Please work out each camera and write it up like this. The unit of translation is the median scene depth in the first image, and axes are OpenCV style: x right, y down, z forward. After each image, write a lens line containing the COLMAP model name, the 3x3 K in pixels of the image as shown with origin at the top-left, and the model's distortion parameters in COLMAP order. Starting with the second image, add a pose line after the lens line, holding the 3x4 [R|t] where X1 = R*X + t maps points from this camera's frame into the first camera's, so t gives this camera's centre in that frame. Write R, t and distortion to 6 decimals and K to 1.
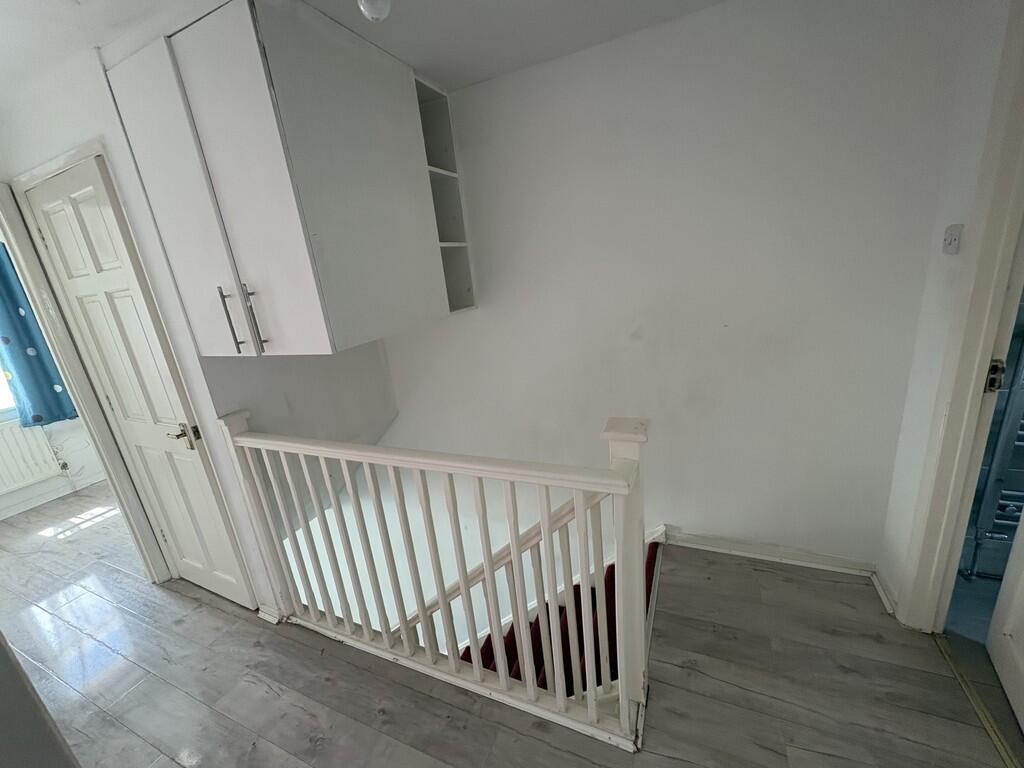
lens RADIAL K [[409.6, 0, 512.0], [0, 409.6, 384.0], [0, 0, 1]] dist [0.002349, 0.000317]
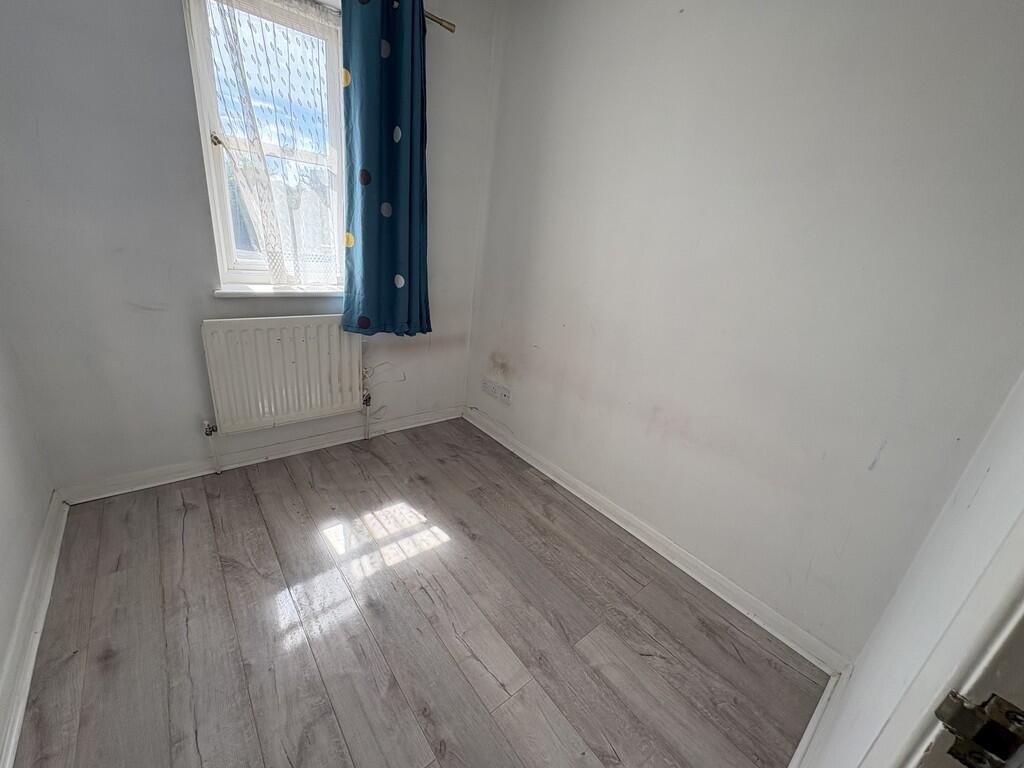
lens RADIAL K [[409.6, 0, 512.0], [0, 409.6, 384.0], [0, 0, 1]] dist [0.002349, 0.000317]
pose [[0.873241, 0.344477, -0.344653, -0.728843], [-0.318038, 0.938775, 0.132489, 0.020384], [0.369191, -0.006083, 0.929334, 0.523793]]
